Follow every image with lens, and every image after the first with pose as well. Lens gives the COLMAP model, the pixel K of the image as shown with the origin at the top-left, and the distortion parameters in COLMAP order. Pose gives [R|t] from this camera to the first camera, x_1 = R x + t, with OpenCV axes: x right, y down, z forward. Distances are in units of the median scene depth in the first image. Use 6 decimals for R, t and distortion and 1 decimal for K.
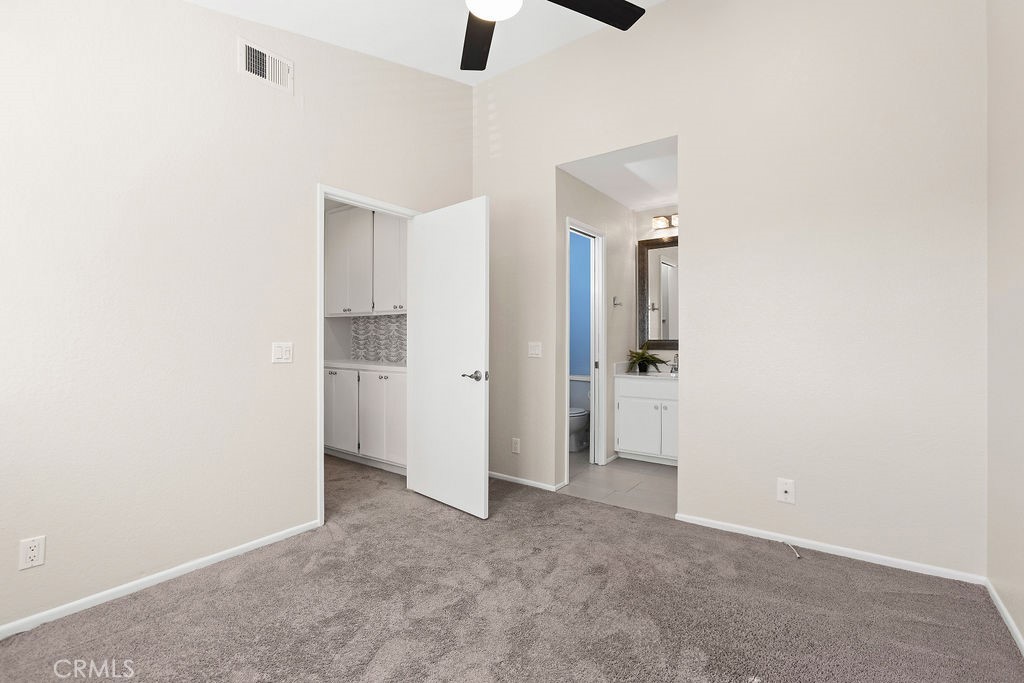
lens RADIAL K [[465.8, 0, 508.9], [0, 465.8, 340.2], [0, 0, 1]] dist [-0.003576, 0.000001]
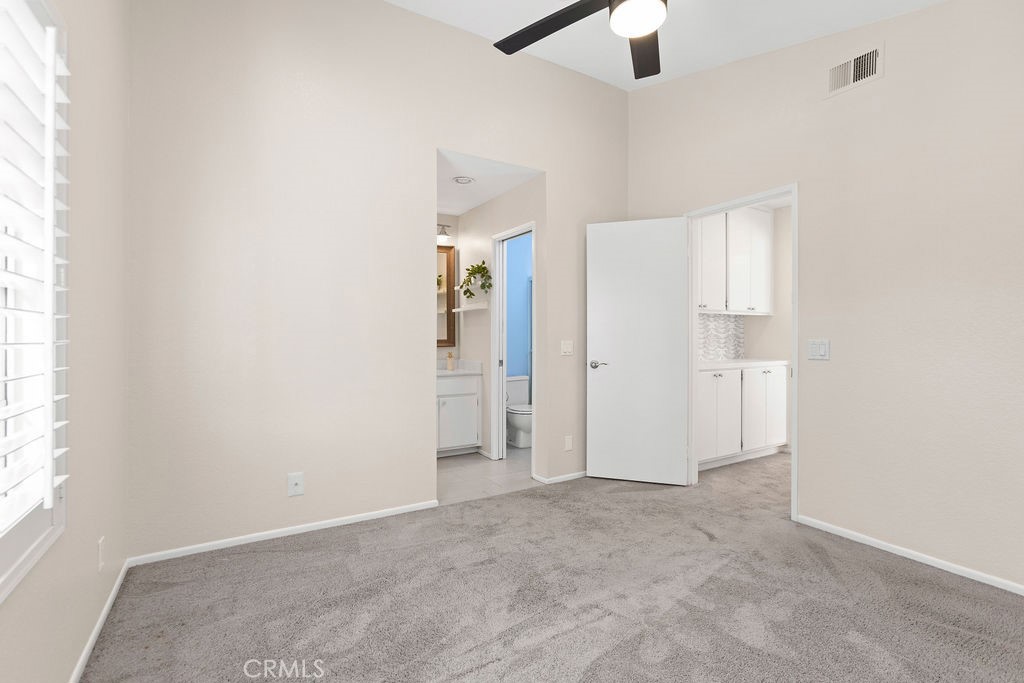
lens RADIAL K [[465.8, 0, 511.2], [0, 465.8, 338.6], [0, 0, 1]] dist [-0.003576, 0.000001]
pose [[0.373866, 0.000058, 0.927483, -0.716091], [0.004504, 0.999988, -0.001878, -0.000258], [-0.927472, 0.004879, 0.373861, 0.540967]]
